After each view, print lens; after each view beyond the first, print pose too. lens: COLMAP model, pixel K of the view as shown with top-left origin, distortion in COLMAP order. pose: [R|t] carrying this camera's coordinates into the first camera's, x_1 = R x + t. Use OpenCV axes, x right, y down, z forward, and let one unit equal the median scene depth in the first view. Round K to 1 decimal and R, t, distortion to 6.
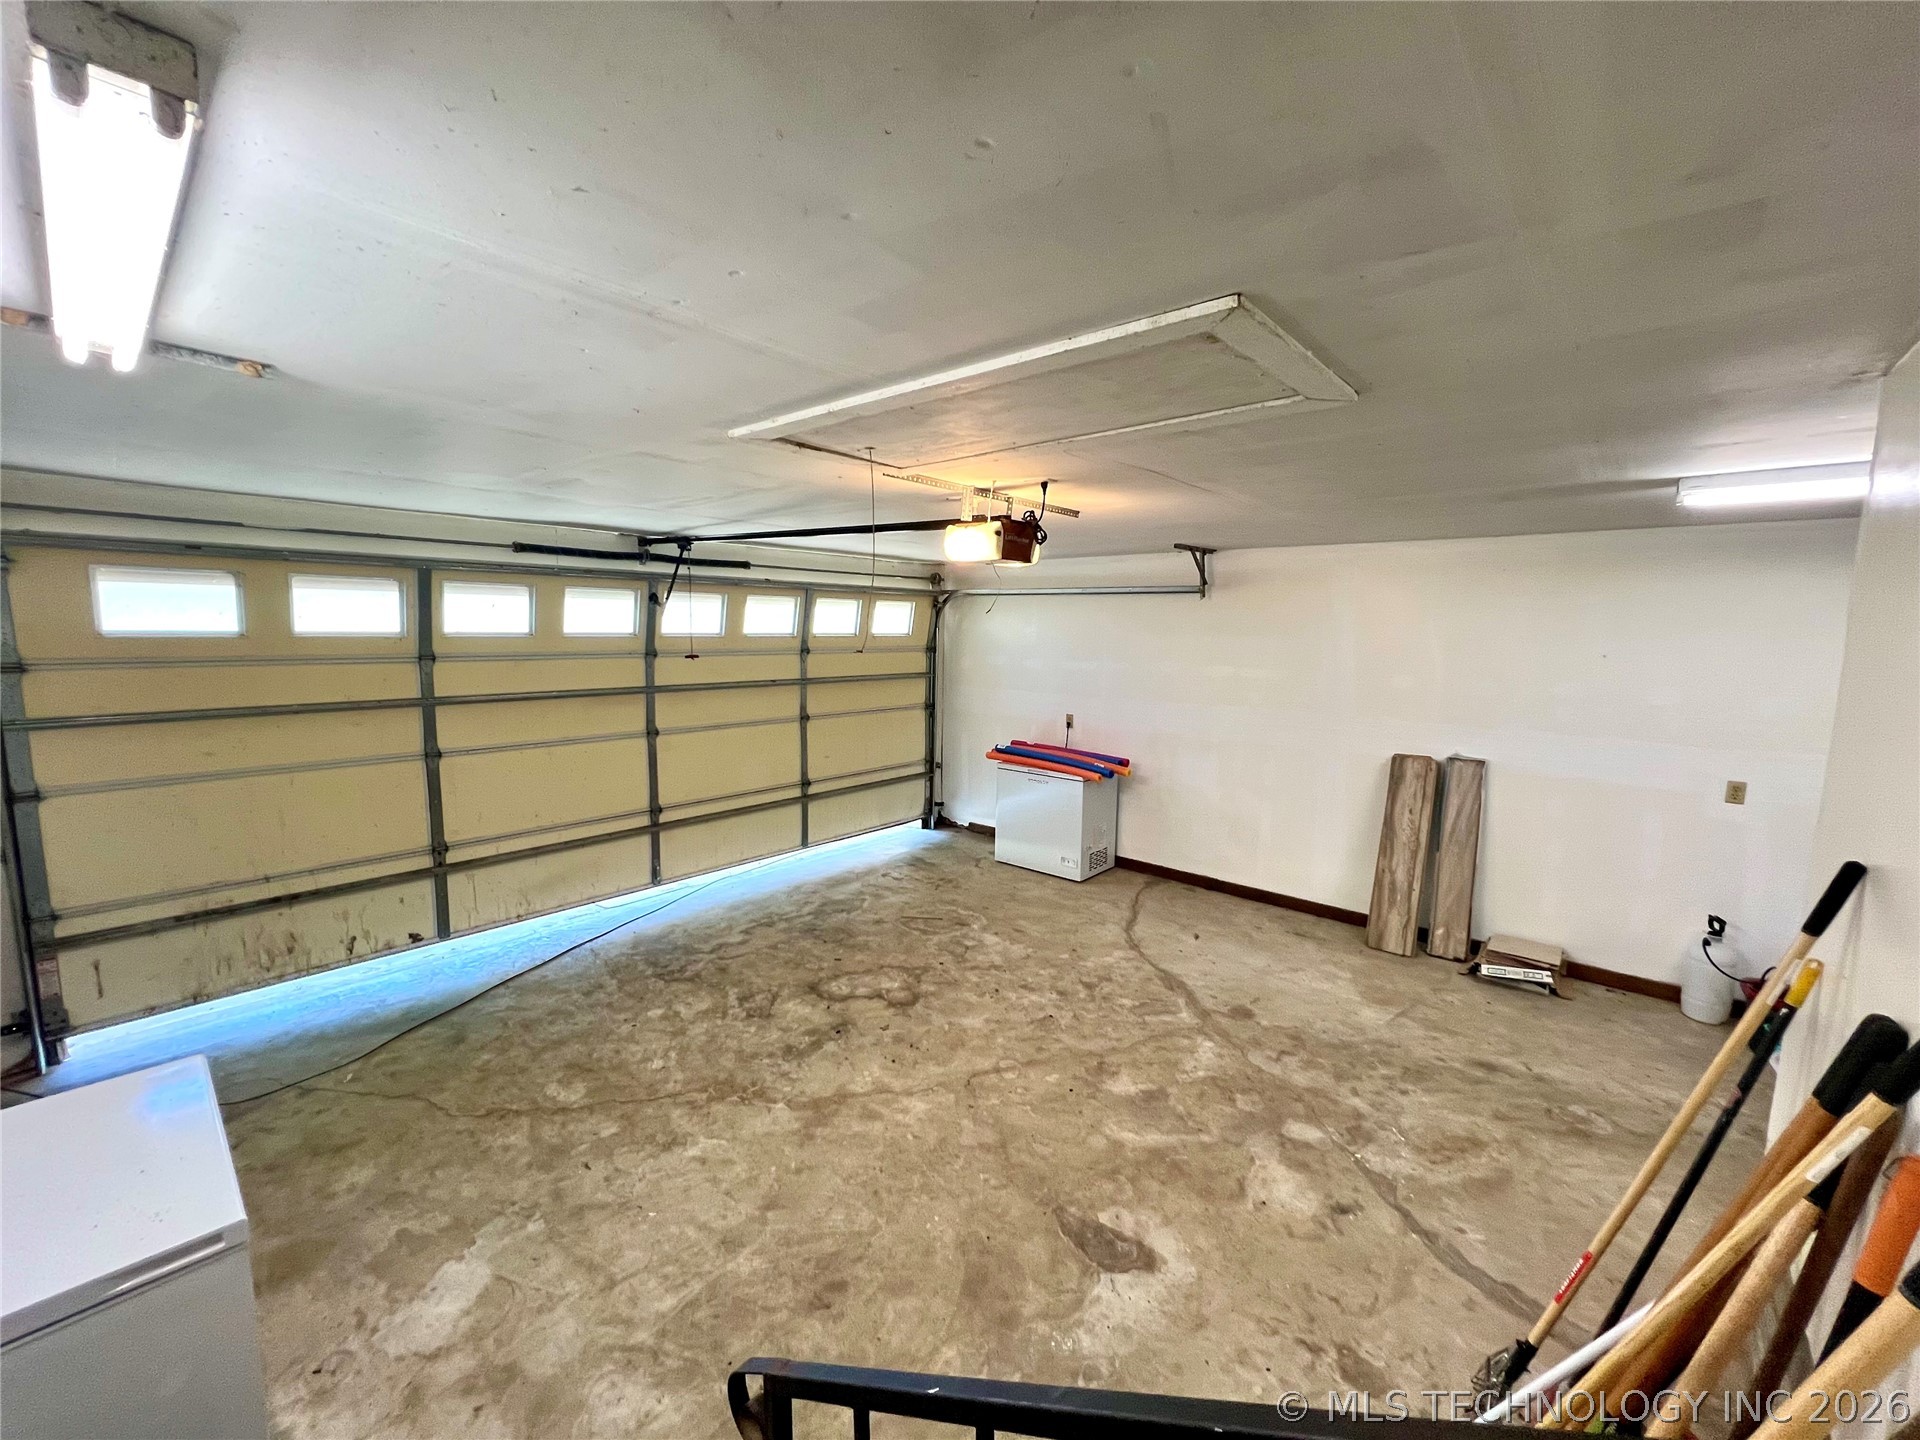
lens RADIAL K [[773.9, 0, 957.0], [0, 773.9, 719.9], [0, 0, 1]] dist [-0.000065, -0.000222]
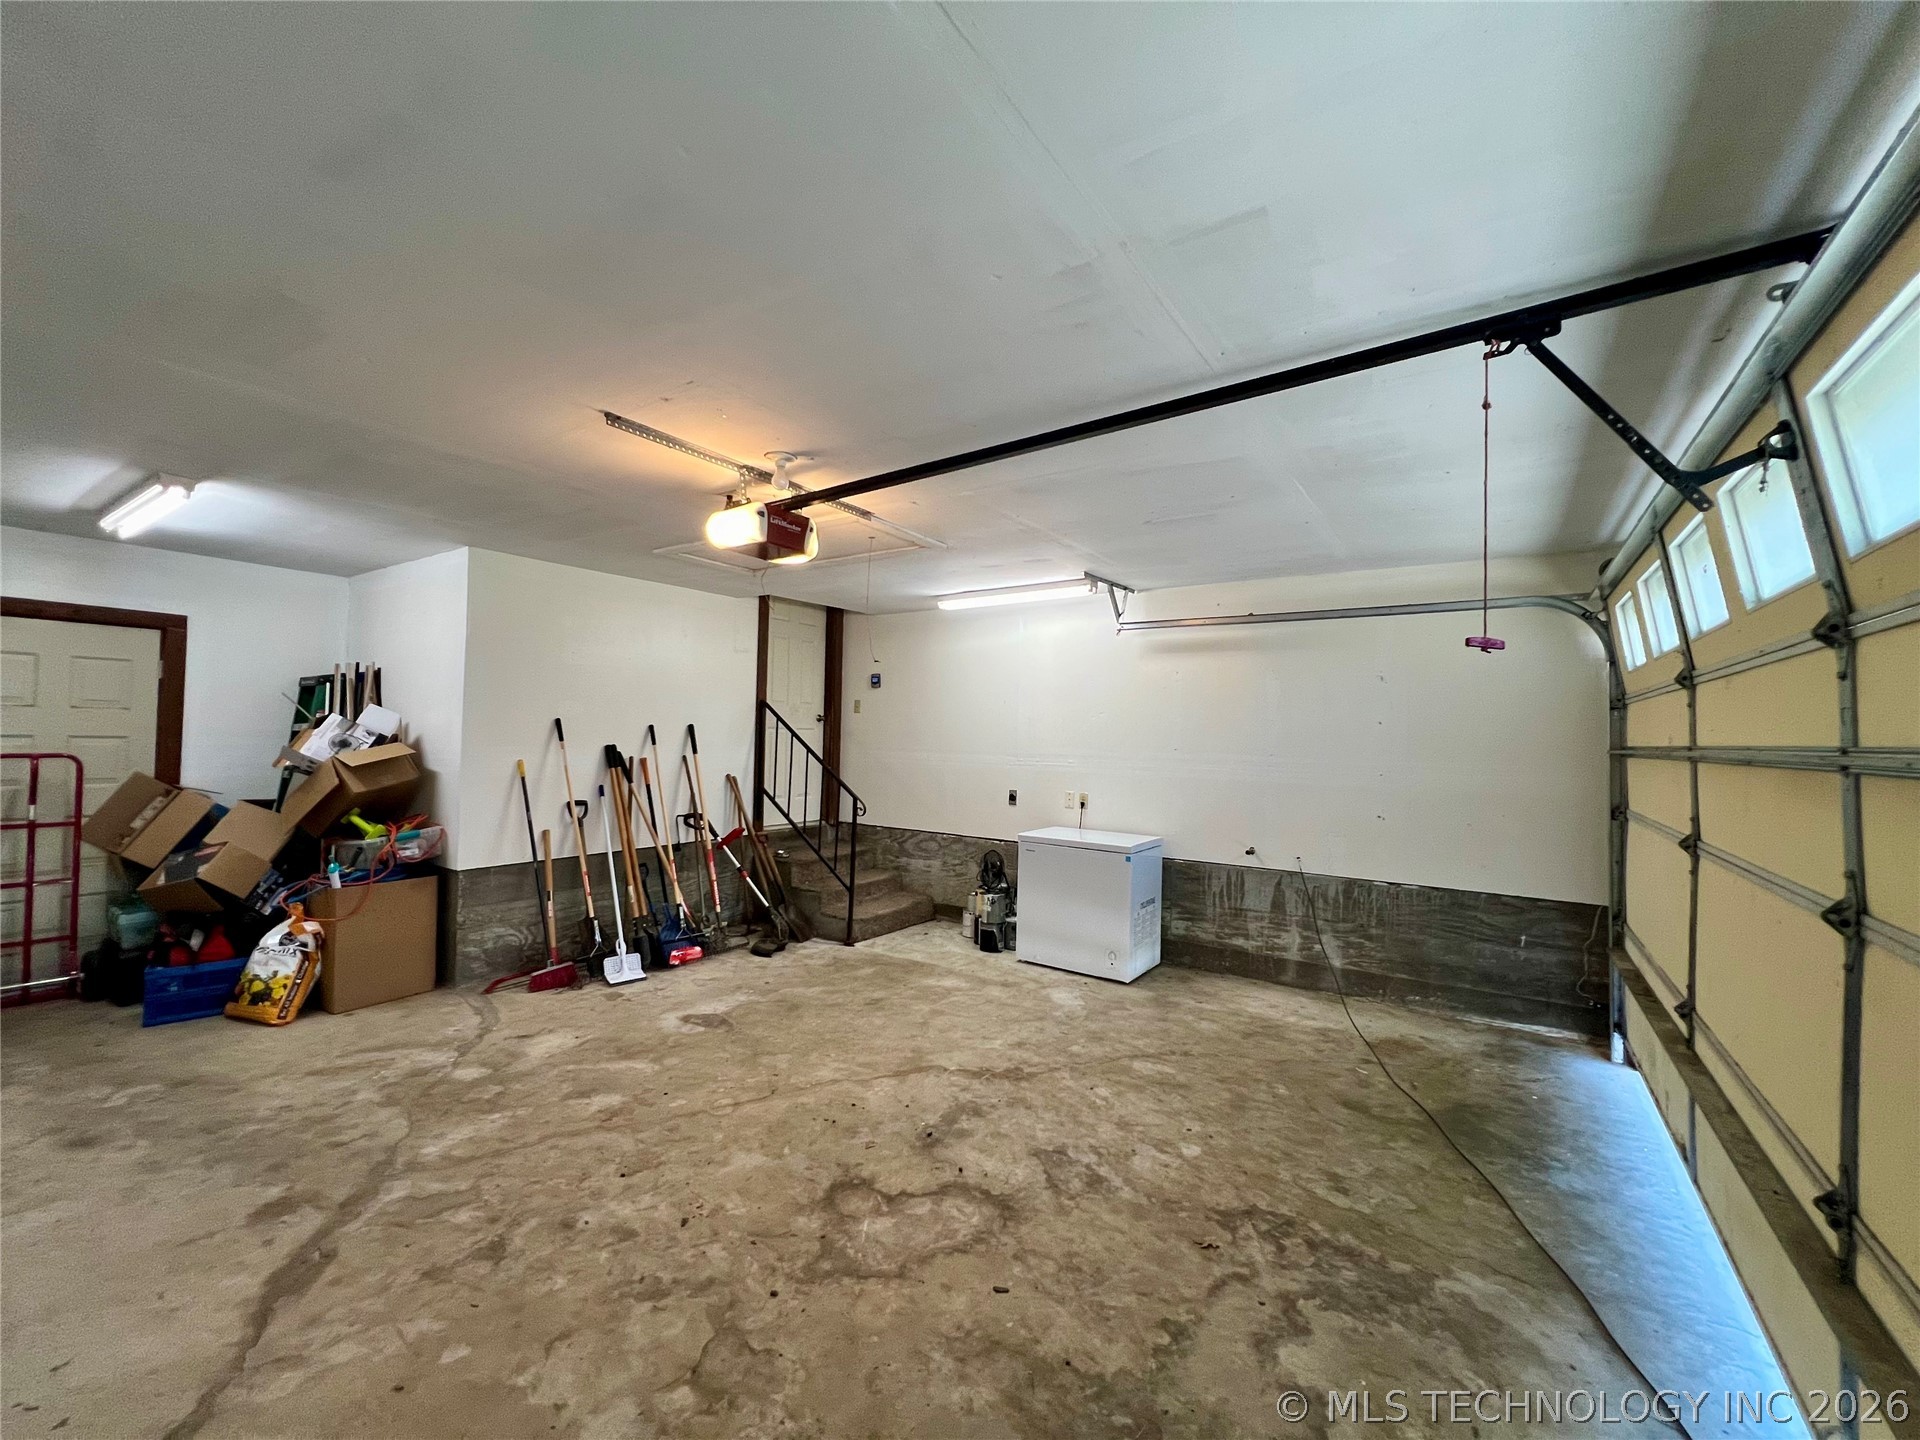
lens RADIAL K [[764.7, 0, 964.9], [0, 764.7, 719.0], [0, 0, 1]] dist [-0.006068, 0.001016]
pose [[-0.991012, -0.038100, -0.128234, -0.074376], [-0.051025, 0.993772, 0.099066, -0.090906], [0.123661, 0.104719, -0.986784, 1.722940]]
